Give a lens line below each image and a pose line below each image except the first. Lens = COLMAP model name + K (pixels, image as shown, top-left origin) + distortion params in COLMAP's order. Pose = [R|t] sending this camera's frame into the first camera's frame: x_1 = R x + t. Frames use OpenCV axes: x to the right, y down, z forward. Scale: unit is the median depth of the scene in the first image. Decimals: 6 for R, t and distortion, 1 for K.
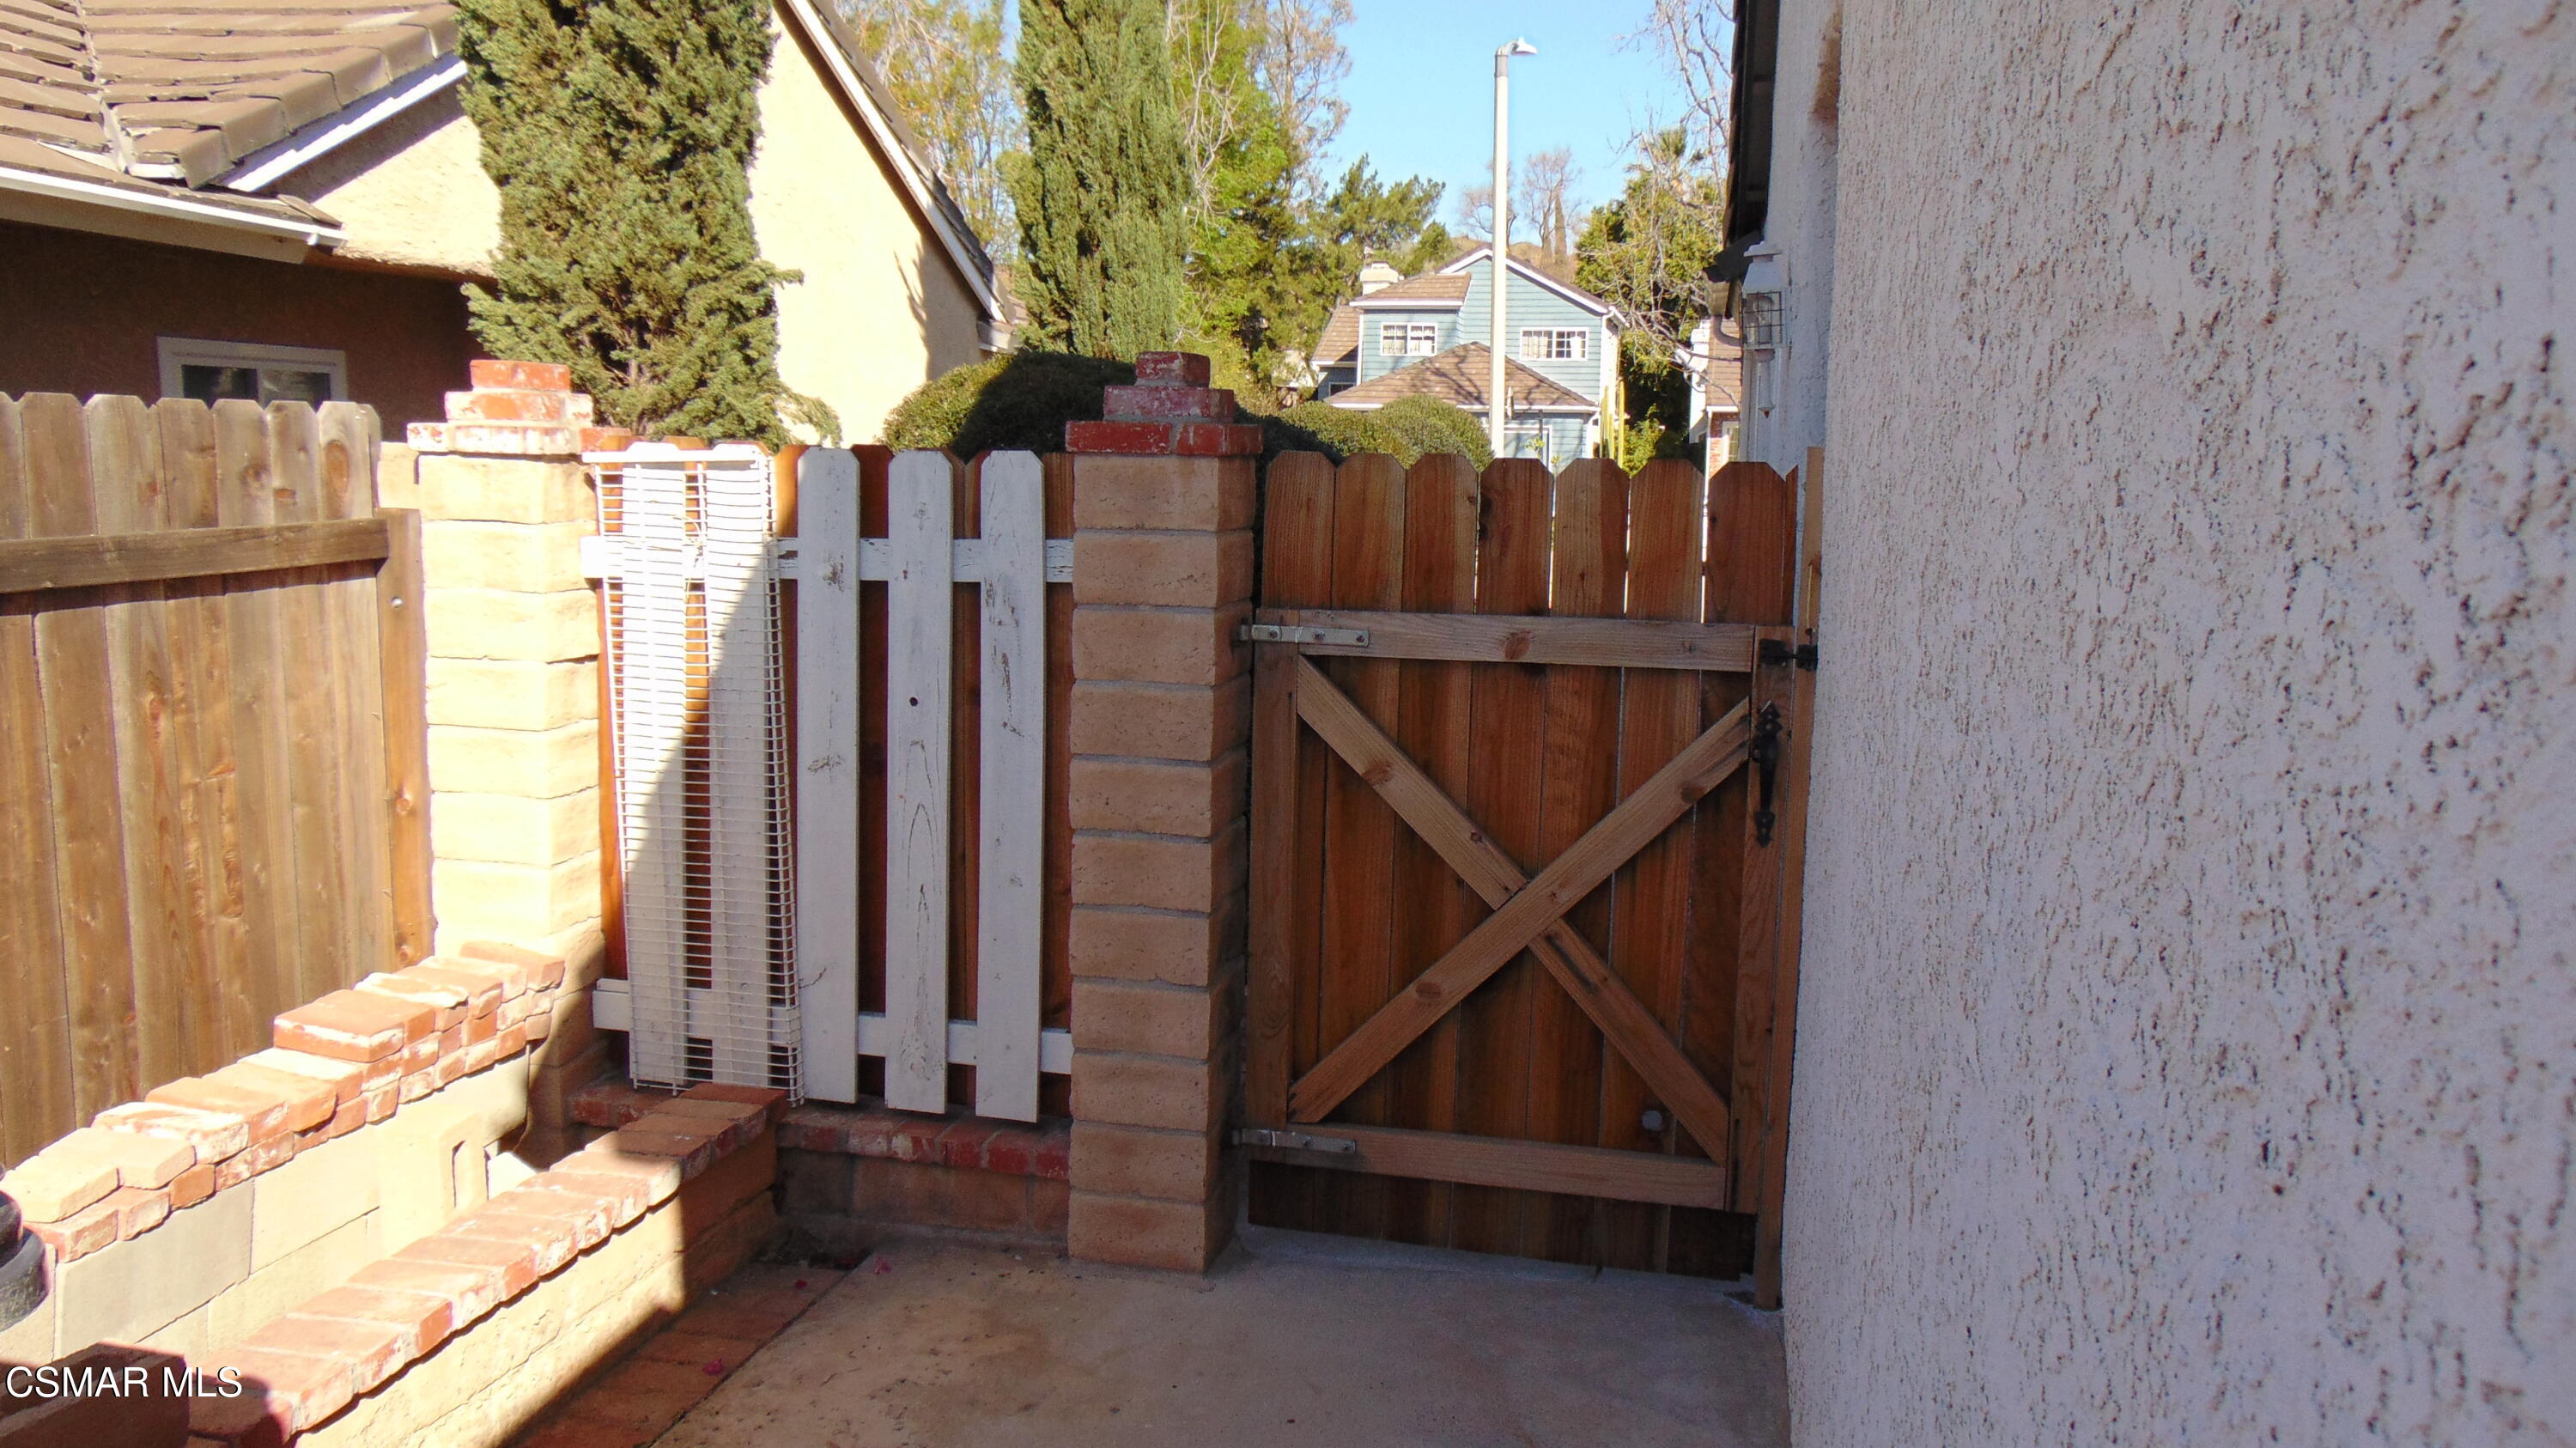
lens RADIAL K [[1943.8, 0, 1288.0], [0, 1943.8, 724.0], [0, 0, 1]] dist [-0.001933, 0.051630]
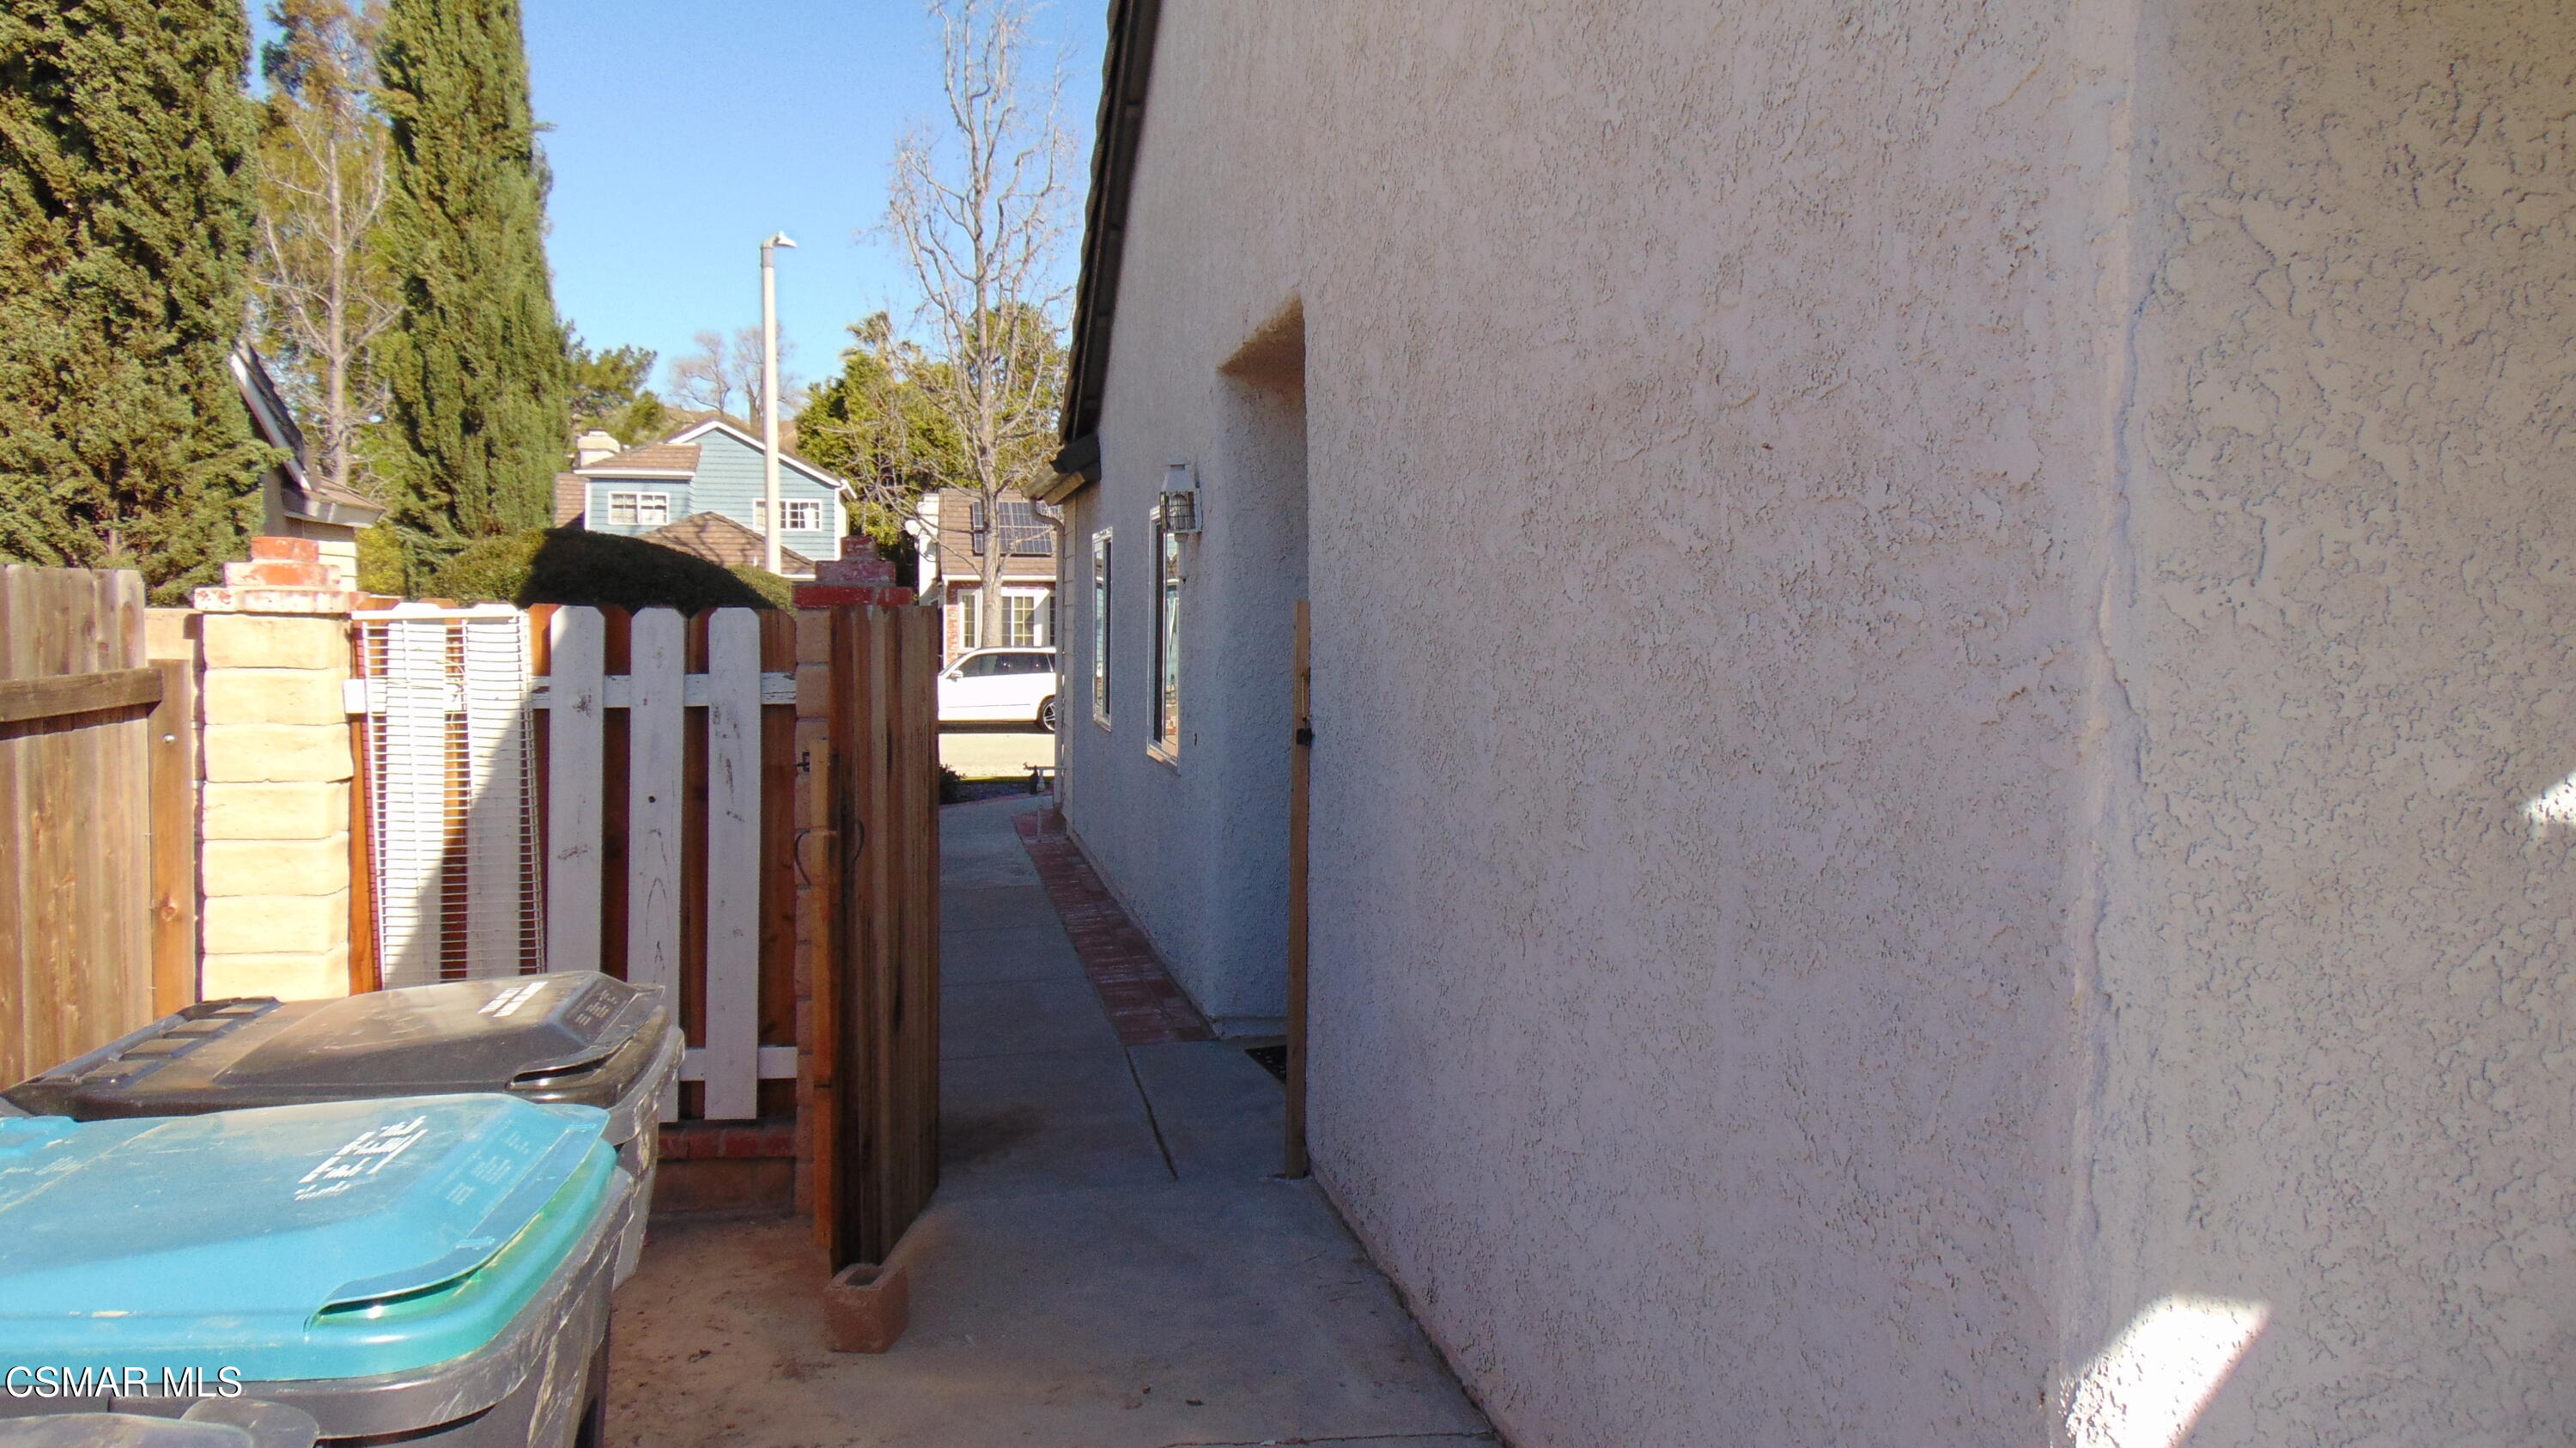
lens RADIAL K [[1925.4, 0, 1288.0], [0, 1925.4, 724.0], [0, 0, 1]] dist [0.008878, 0.085799]
pose [[0.921135, -0.030269, 0.388065, -0.175530], [0.063093, 0.995398, -0.072122, 0.034099], [-0.384096, 0.090918, 0.918806, -0.207320]]
